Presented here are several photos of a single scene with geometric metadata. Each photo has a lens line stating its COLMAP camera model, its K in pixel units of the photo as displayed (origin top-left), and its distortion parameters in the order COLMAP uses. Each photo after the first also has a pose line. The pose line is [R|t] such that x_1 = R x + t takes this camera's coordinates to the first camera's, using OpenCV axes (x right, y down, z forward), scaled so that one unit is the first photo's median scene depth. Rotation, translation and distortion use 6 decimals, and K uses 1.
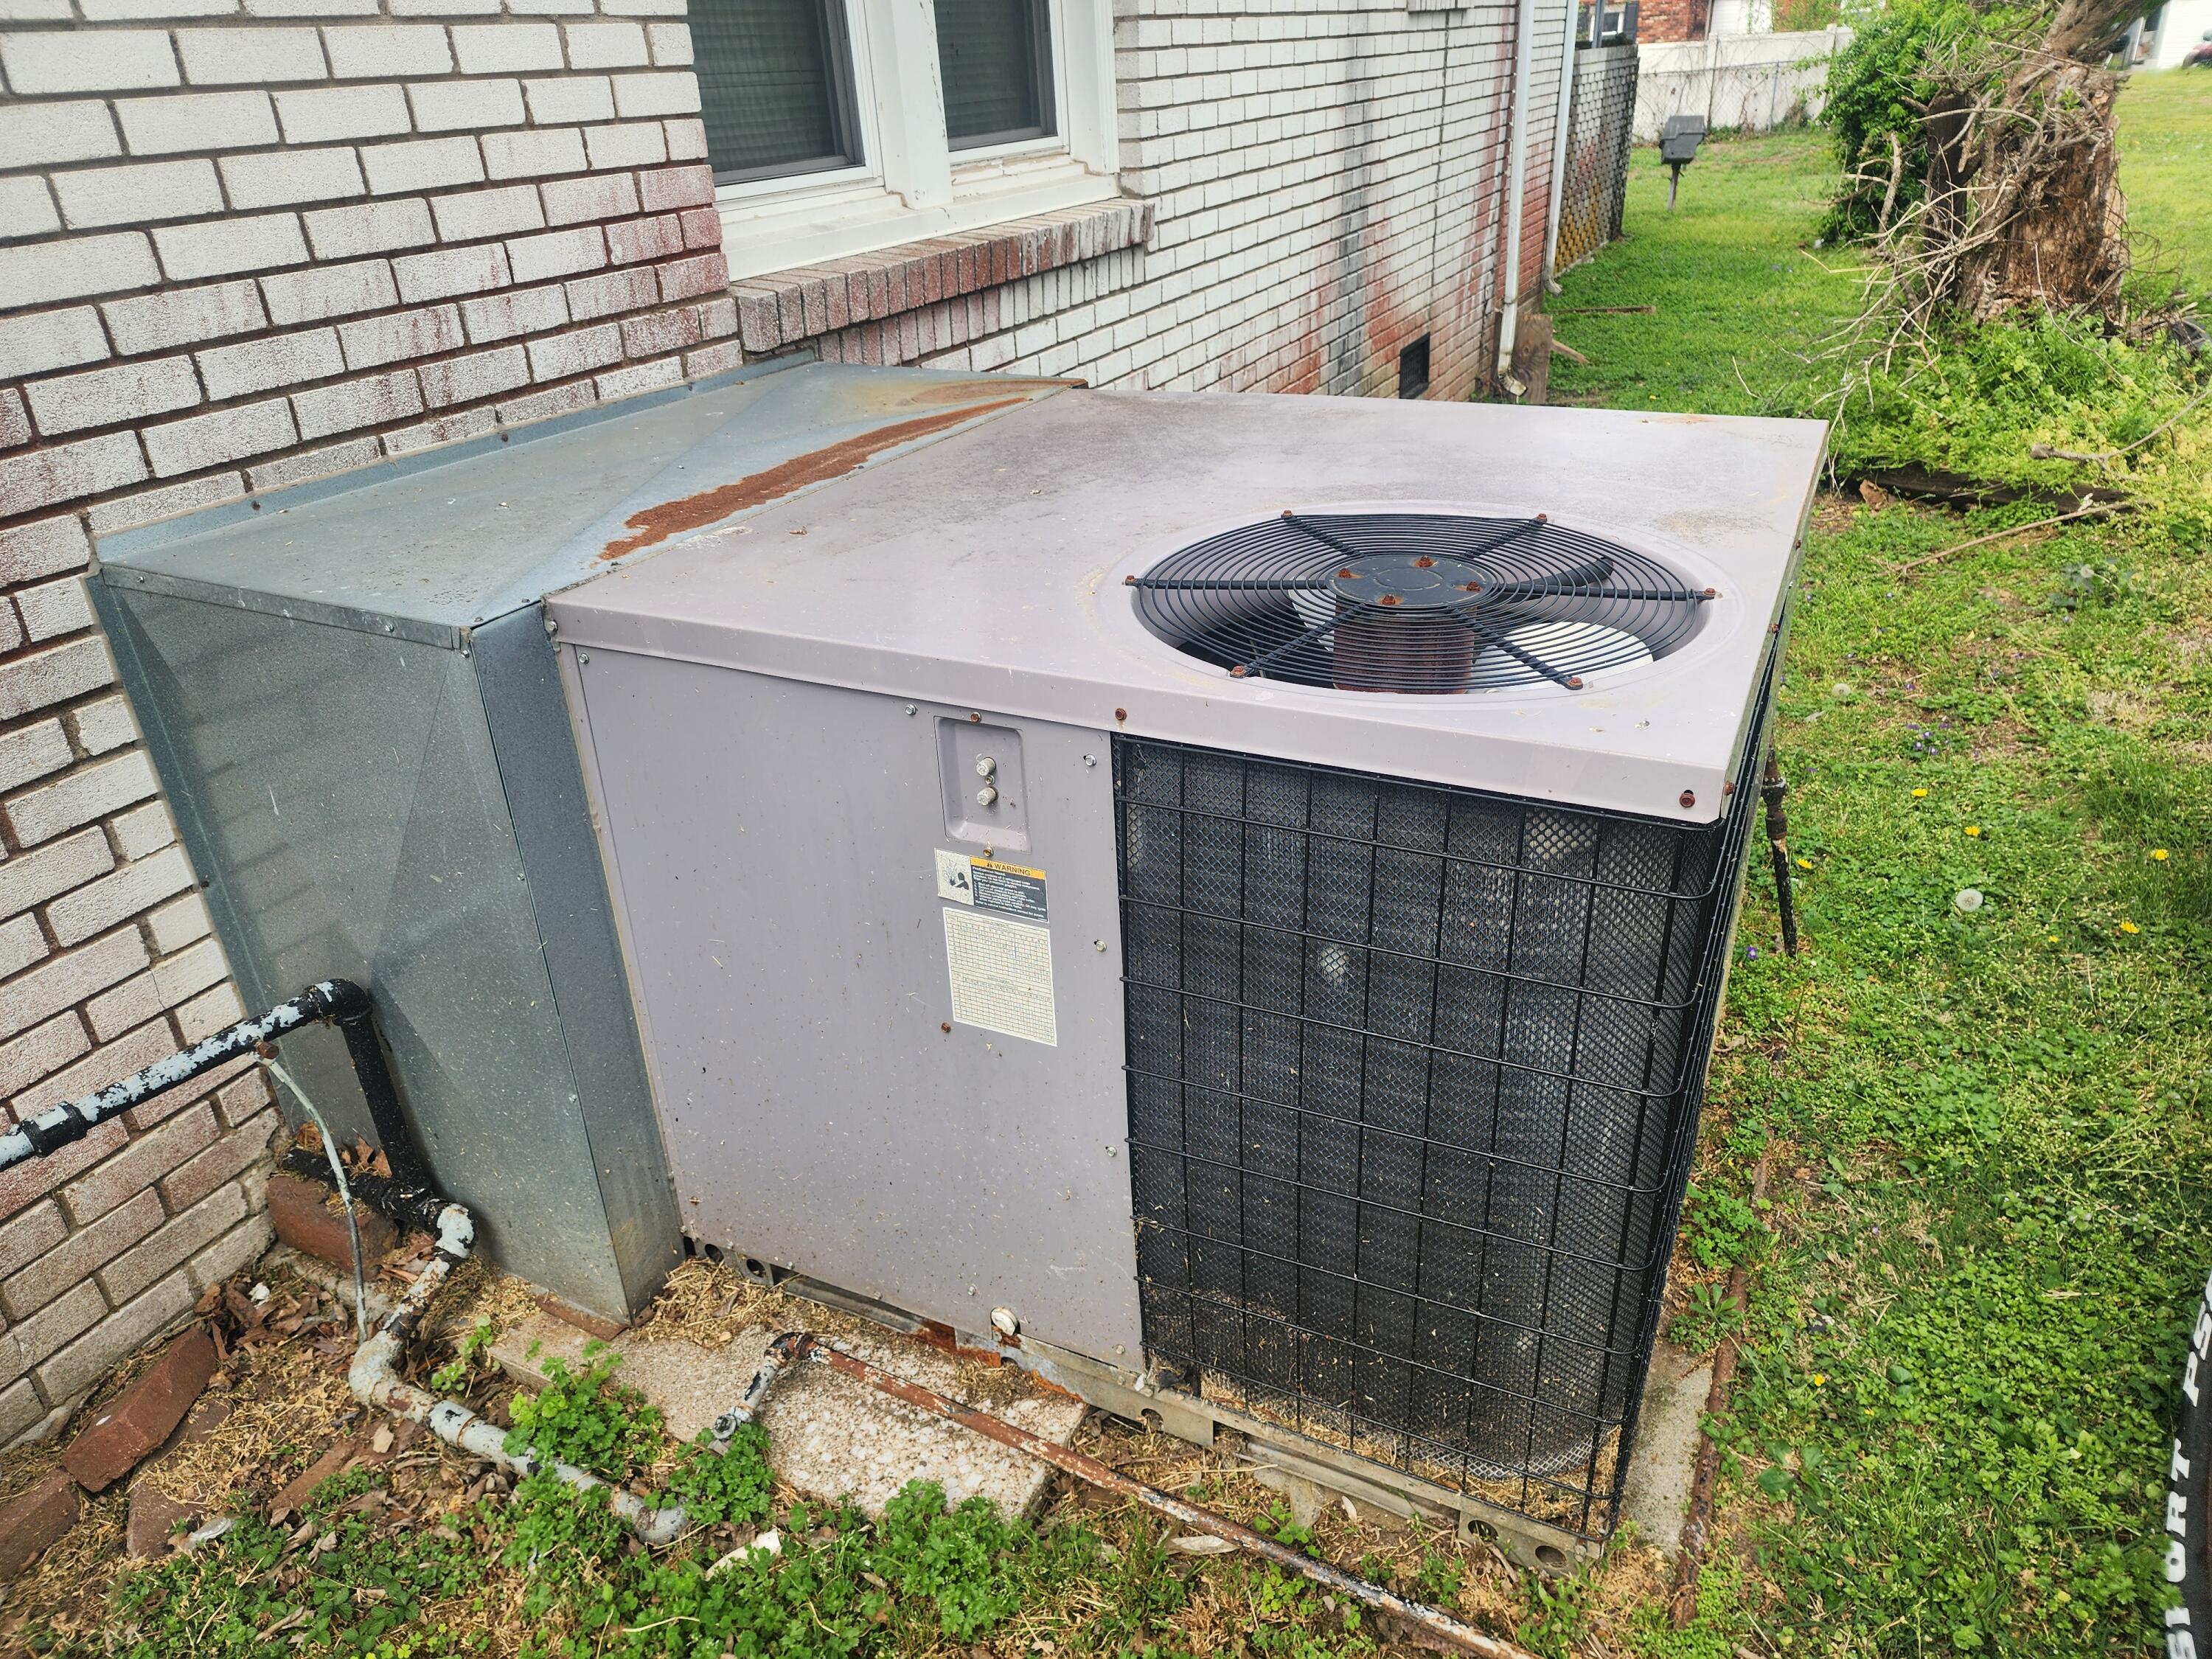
lens RADIAL K [[1519.9, 0, 1106.0], [0, 1519.9, 829.5], [0, 0, 1]] dist [0.081012, -0.058632]
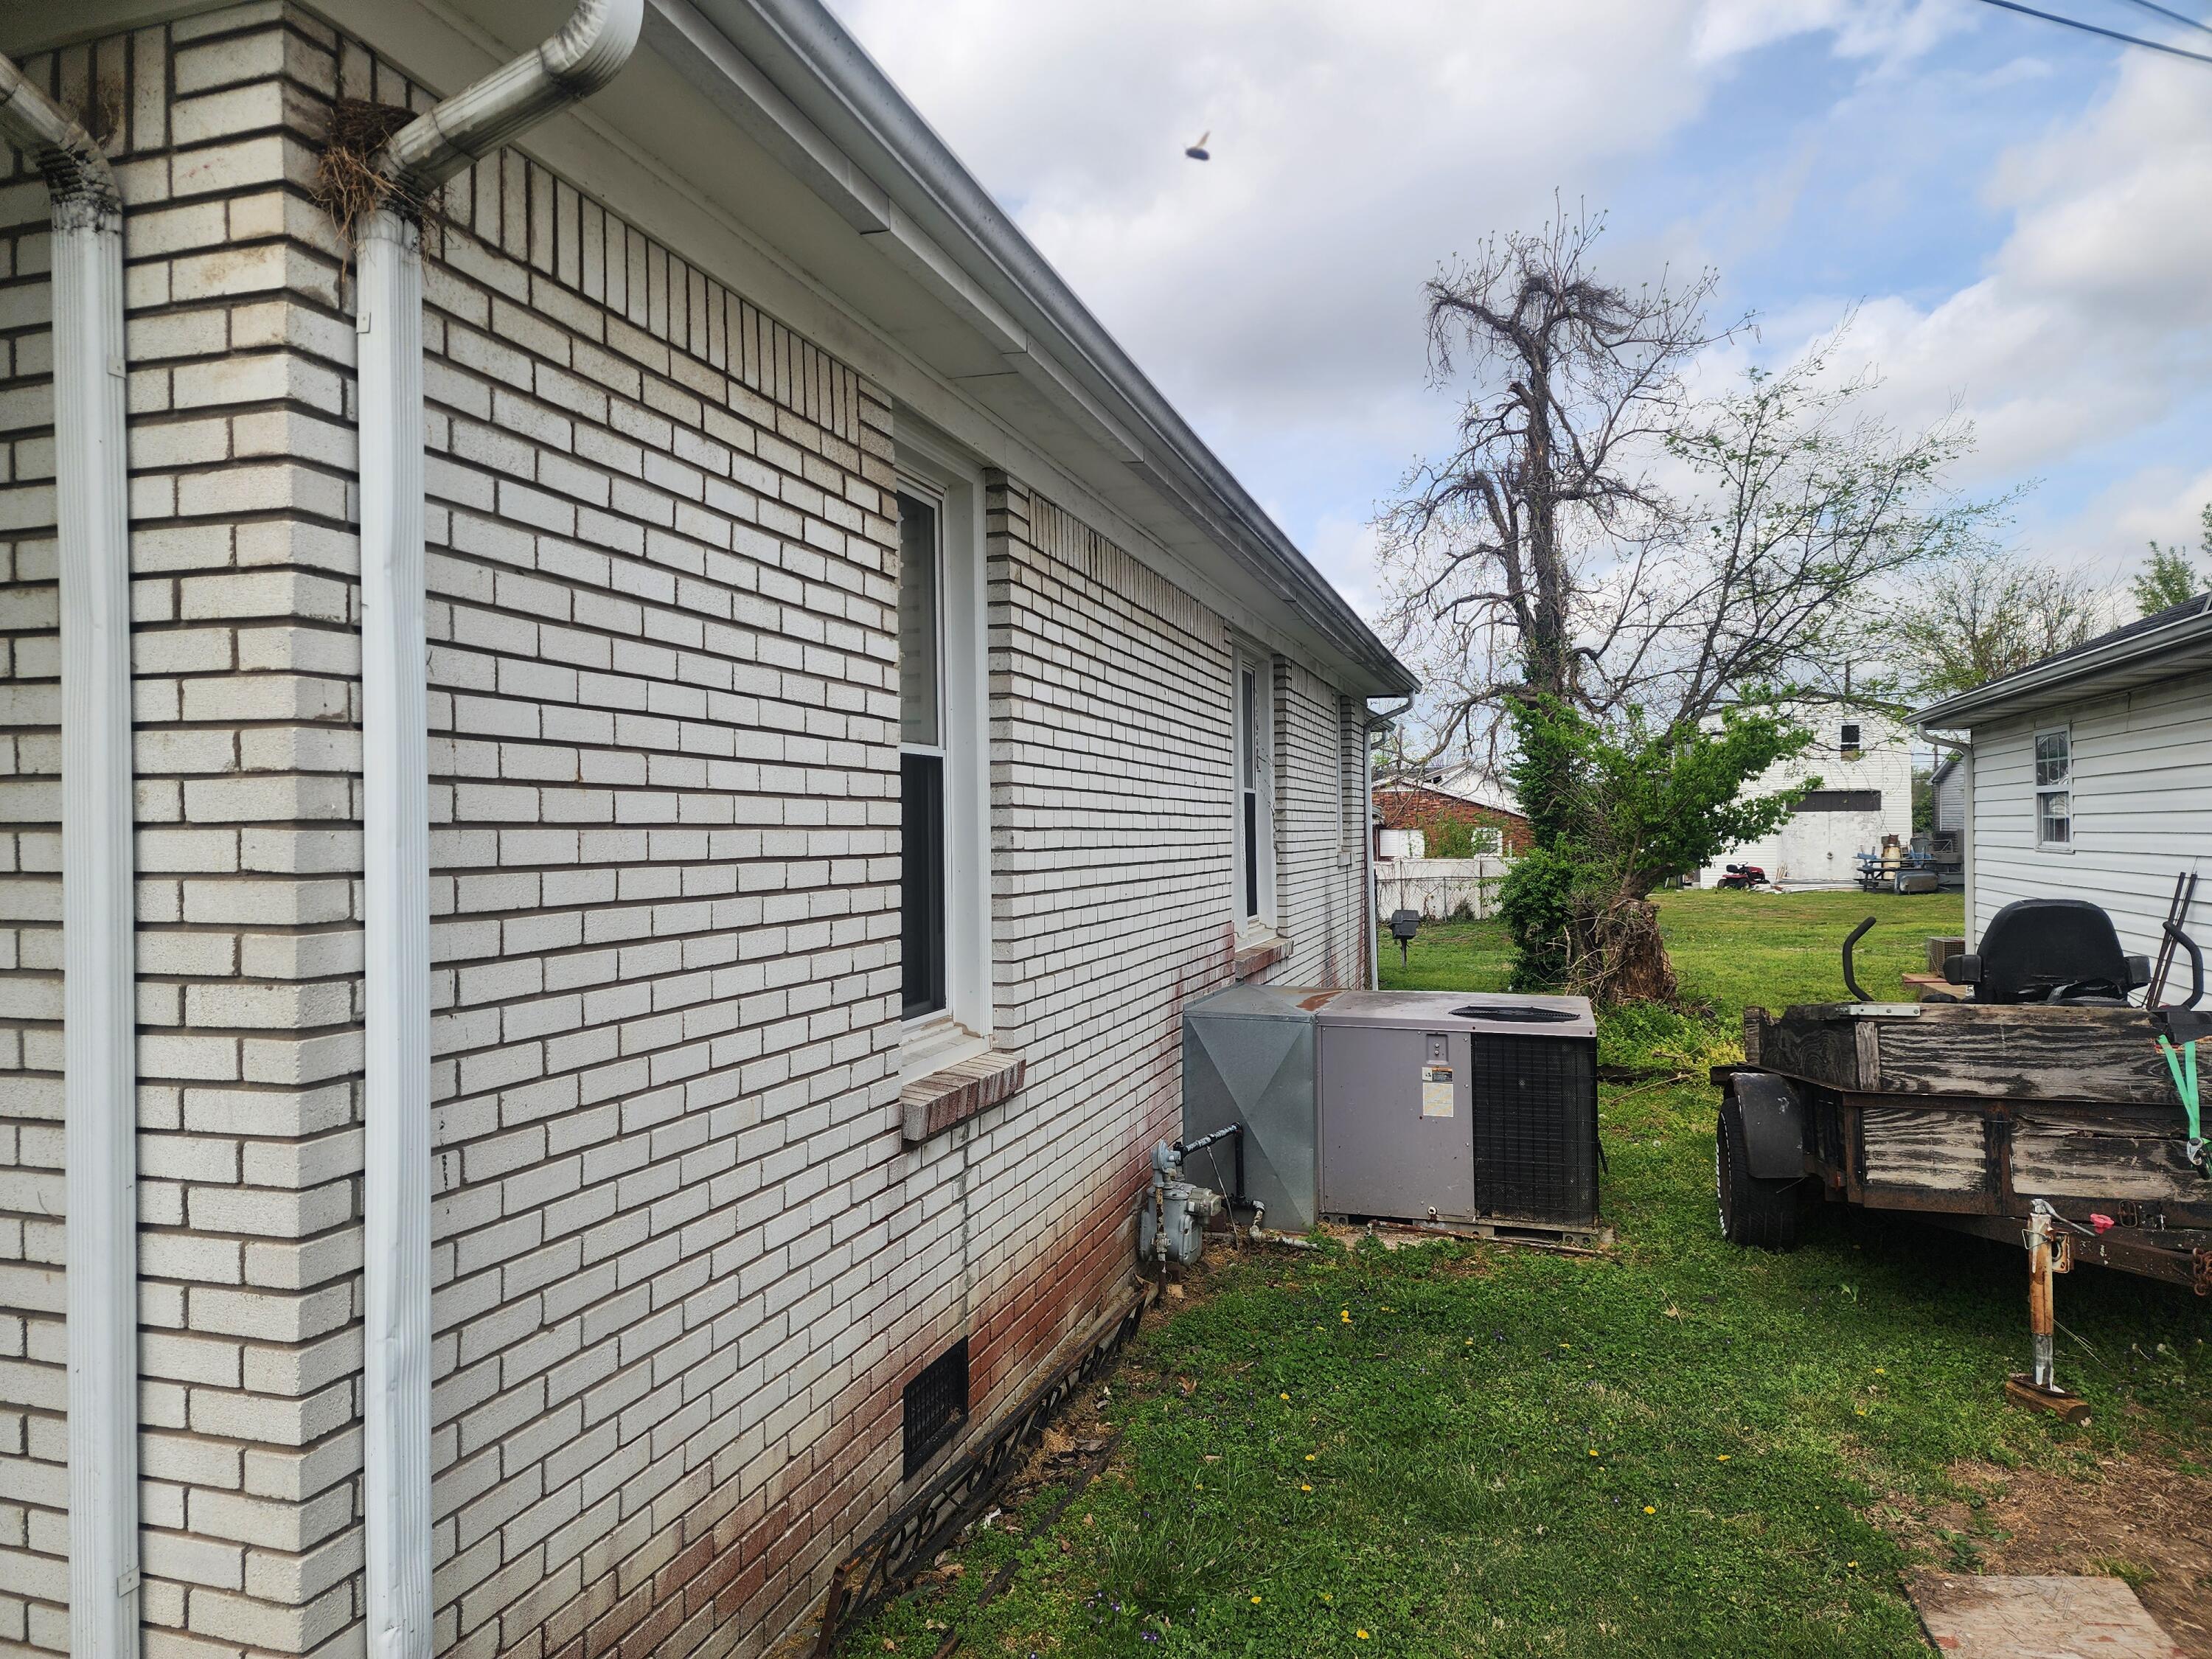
lens RADIAL K [[1519.9, 0, 1106.0], [0, 1519.9, 829.5], [0, 0, 1]] dist [0.081012, -0.058632]
pose [[0.984914, 0.038305, 0.168753, -0.505129], [0.042866, 0.890794, -0.452382, 0.384051], [-0.167653, 0.452791, 0.875713, -0.849022]]
